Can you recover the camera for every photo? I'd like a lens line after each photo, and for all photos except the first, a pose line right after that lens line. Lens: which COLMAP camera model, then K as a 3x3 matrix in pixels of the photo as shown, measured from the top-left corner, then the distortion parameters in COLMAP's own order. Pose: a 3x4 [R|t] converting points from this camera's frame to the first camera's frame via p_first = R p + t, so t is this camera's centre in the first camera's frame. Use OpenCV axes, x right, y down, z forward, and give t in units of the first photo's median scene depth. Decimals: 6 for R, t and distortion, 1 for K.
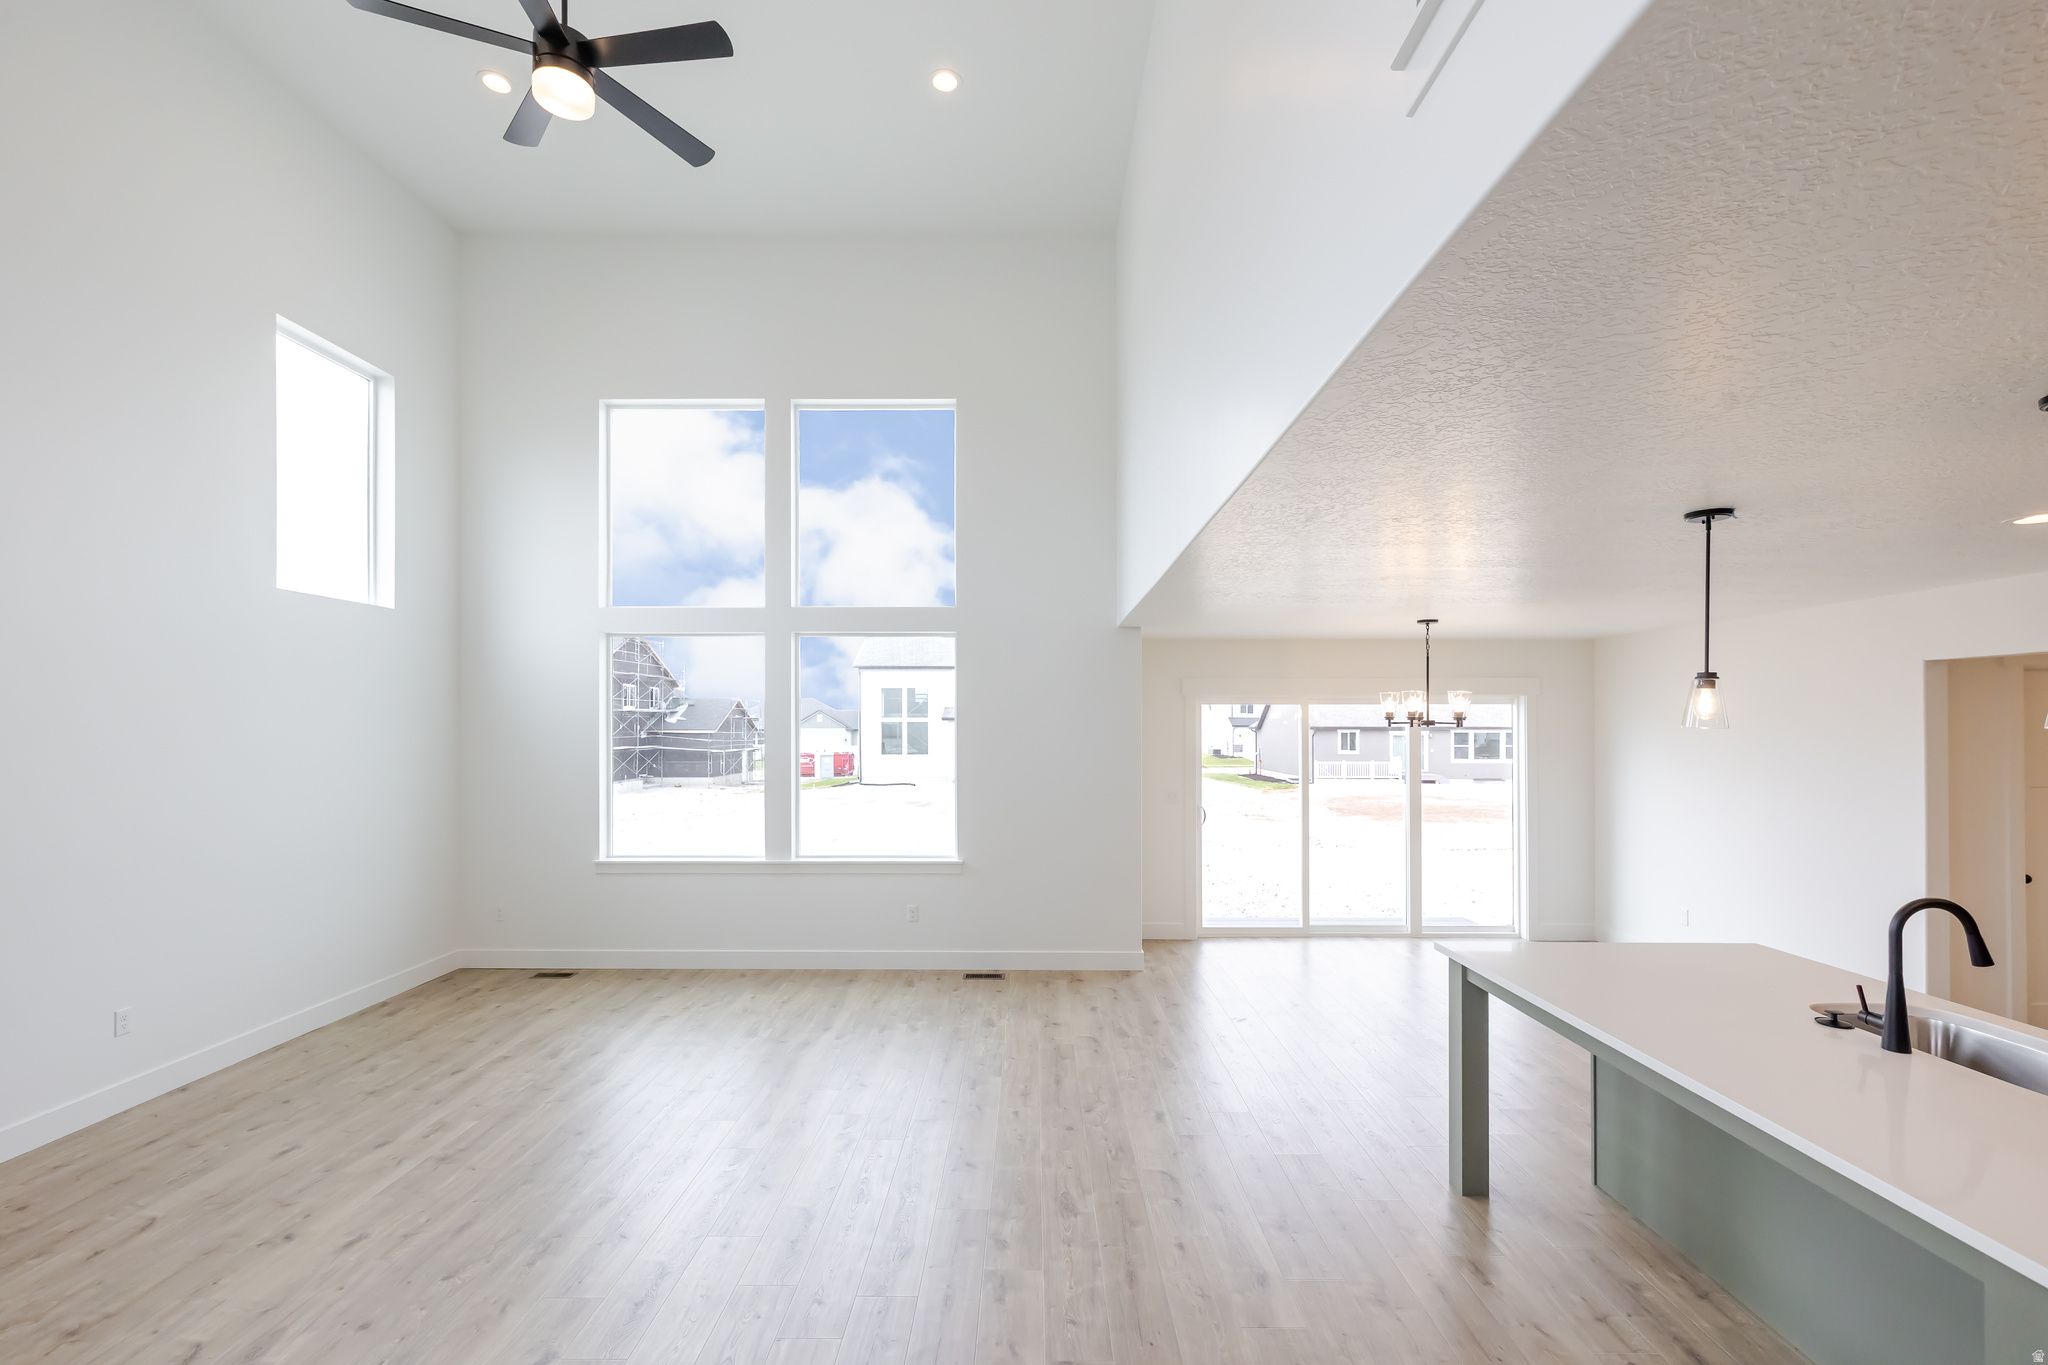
lens RADIAL K [[870.2, 0, 1024.0], [0, 870.2, 682.5], [0, 0, 1]] dist [-0.001202, -0.000126]
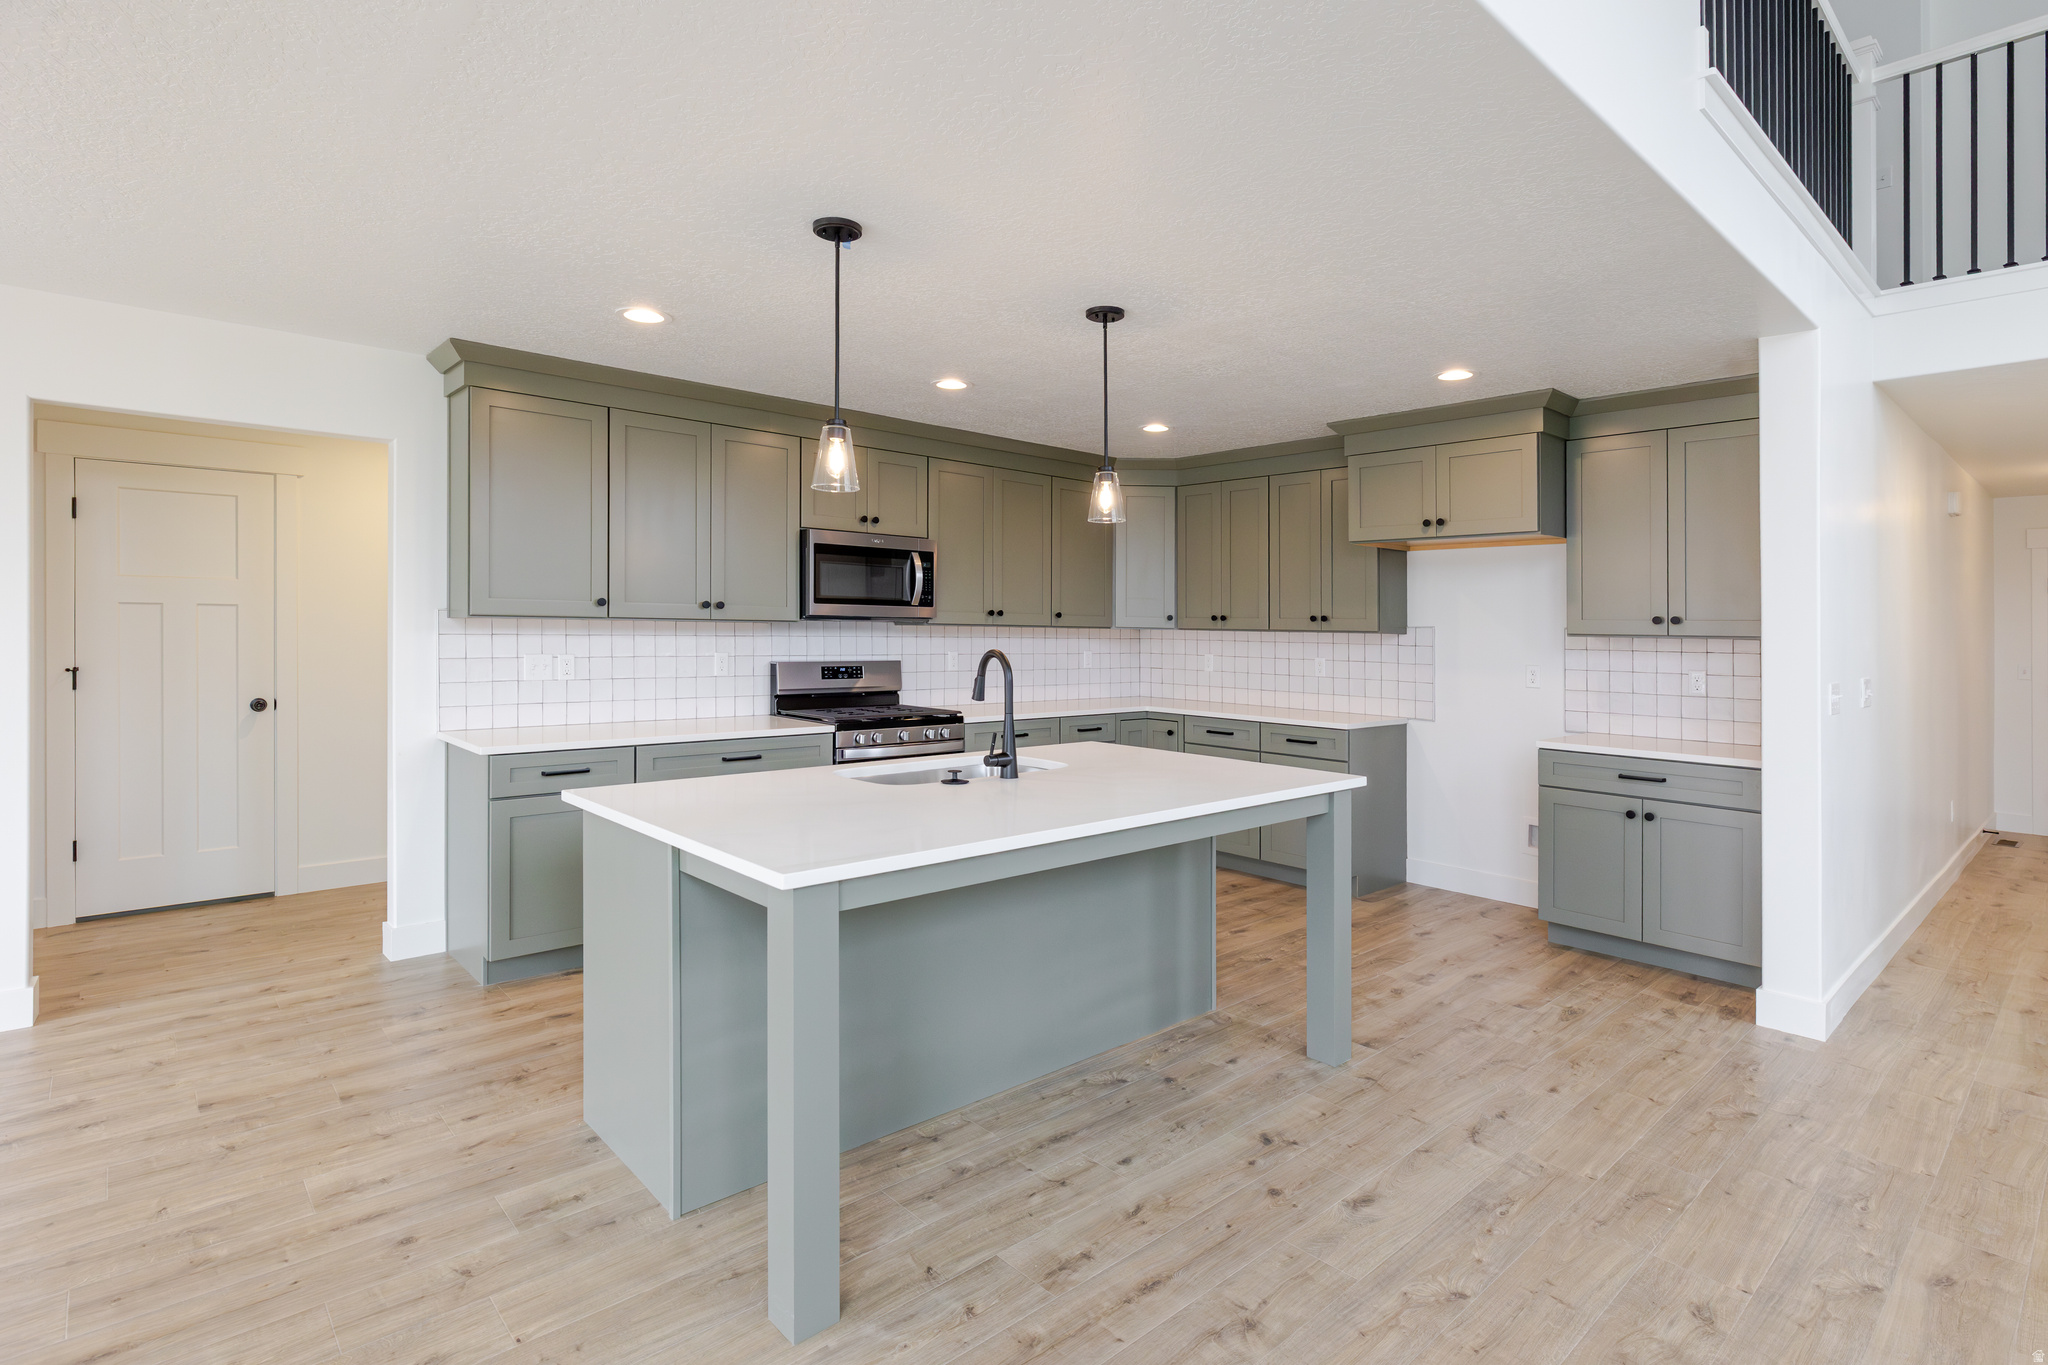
lens RADIAL K [[1028.8, 0, 1032.8], [0, 1028.8, 624.2], [0, 0, 1]] dist [-0.002707, -0.000557]
pose [[-0.683716, -0.010559, 0.729672, -0.021609], [-0.051437, 0.998106, -0.033753, 0.140563], [-0.727933, -0.060610, -0.682964, 1.057390]]
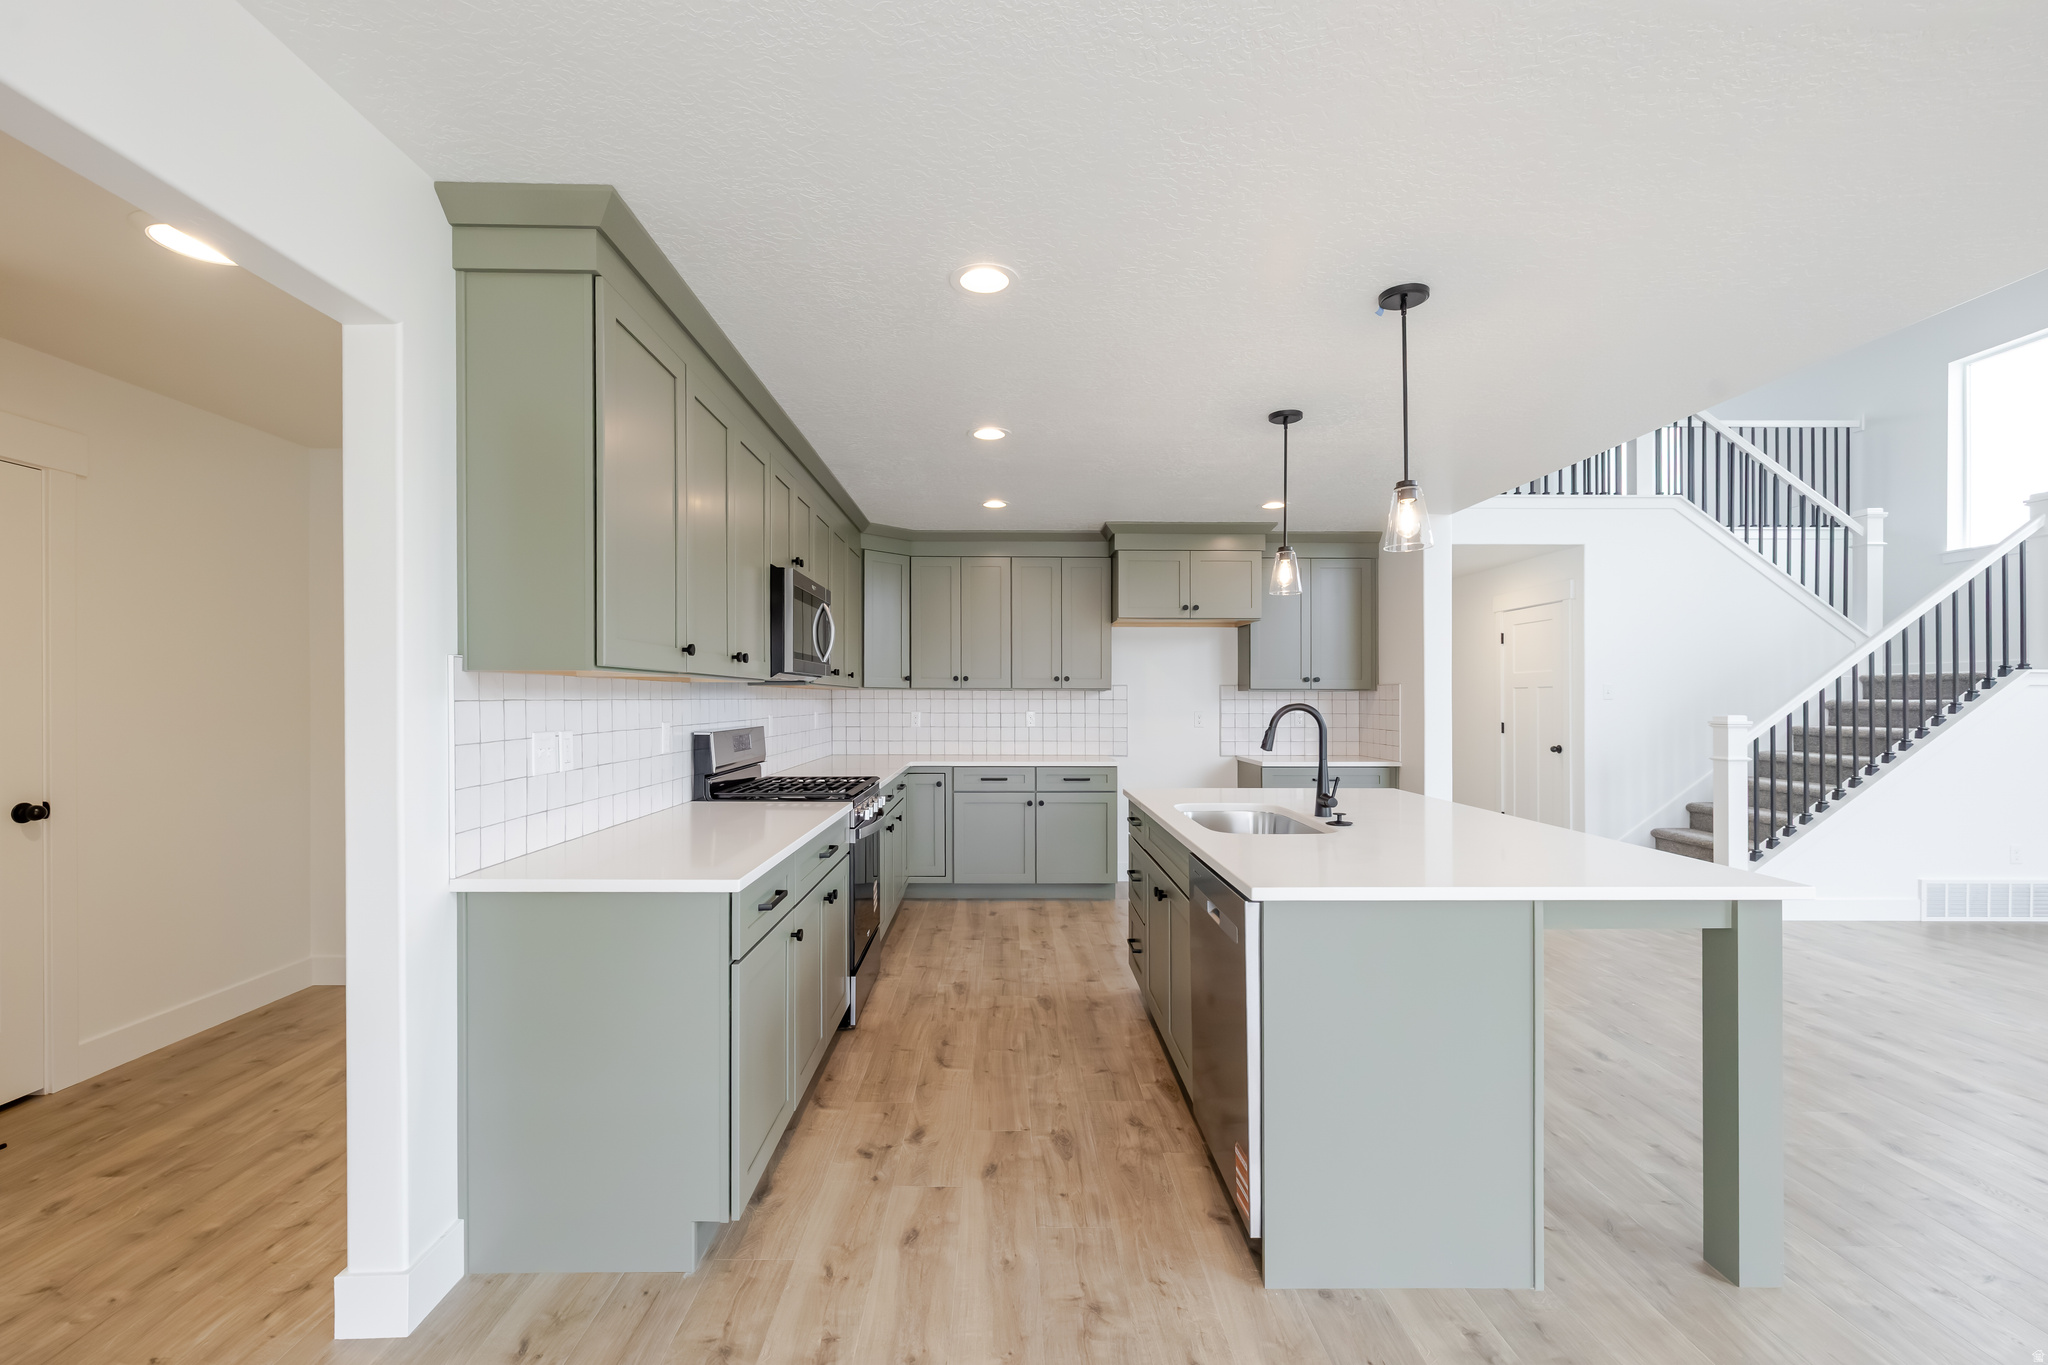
lens RADIAL K [[881.9, 0, 1032.5], [0, 881.9, 695.5], [0, 0, 1]] dist [0.014773, -0.000094]
pose [[-0.999174, -0.005023, -0.040333, 0.810871], [-0.003012, 0.998757, -0.049749, 0.165781], [0.040533, -0.049586, -0.997947, 1.274320]]
